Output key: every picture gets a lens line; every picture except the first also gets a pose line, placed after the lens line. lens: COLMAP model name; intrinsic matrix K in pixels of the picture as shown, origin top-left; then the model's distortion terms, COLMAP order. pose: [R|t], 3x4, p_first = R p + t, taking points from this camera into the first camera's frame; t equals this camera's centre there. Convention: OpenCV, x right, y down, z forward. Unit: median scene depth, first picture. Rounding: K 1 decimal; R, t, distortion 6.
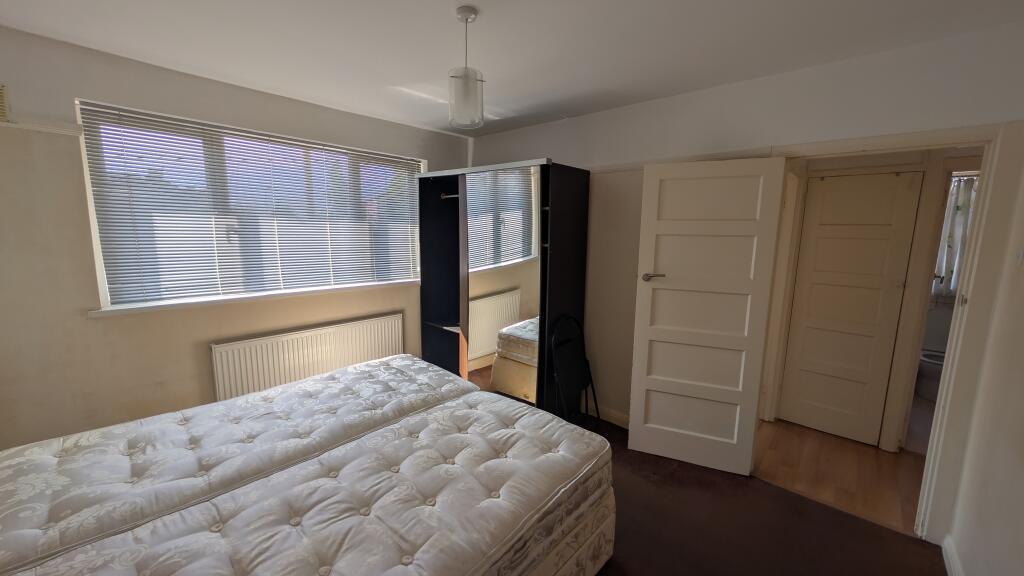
lens RADIAL K [[383.4, 0, 512.0], [0, 383.4, 288.0], [0, 0, 1]] dist [0.001248, 0.000084]
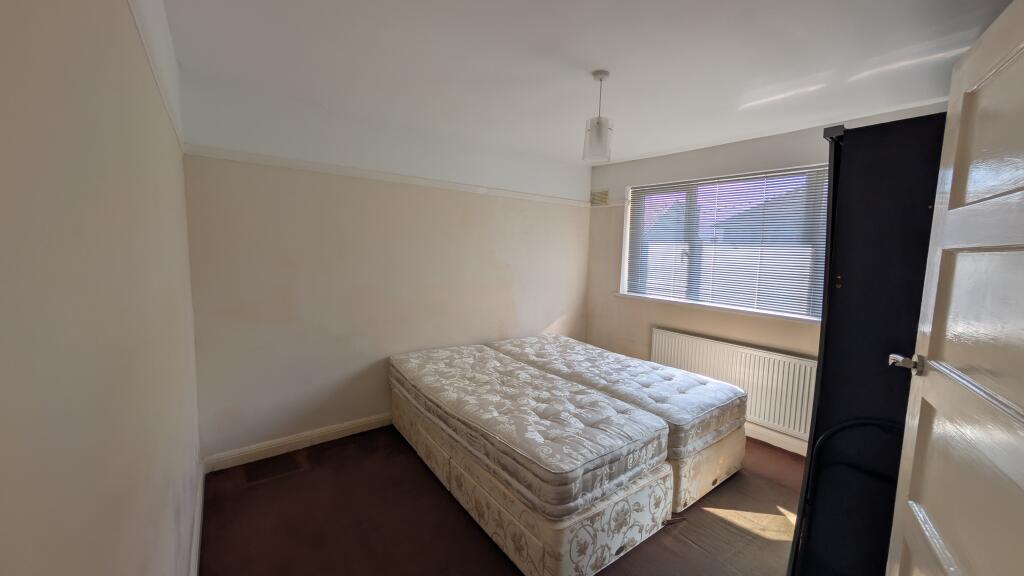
lens RADIAL K [[383.4, 0, 512.0], [0, 383.4, 288.0], [0, 0, 1]] dist [0.001248, 0.000084]
pose [[-0.186321, 0.079283, -0.979285, 0.901604], [-0.171413, 0.978828, 0.111860, -0.088774], [0.967420, 0.188704, -0.168786, 0.765890]]
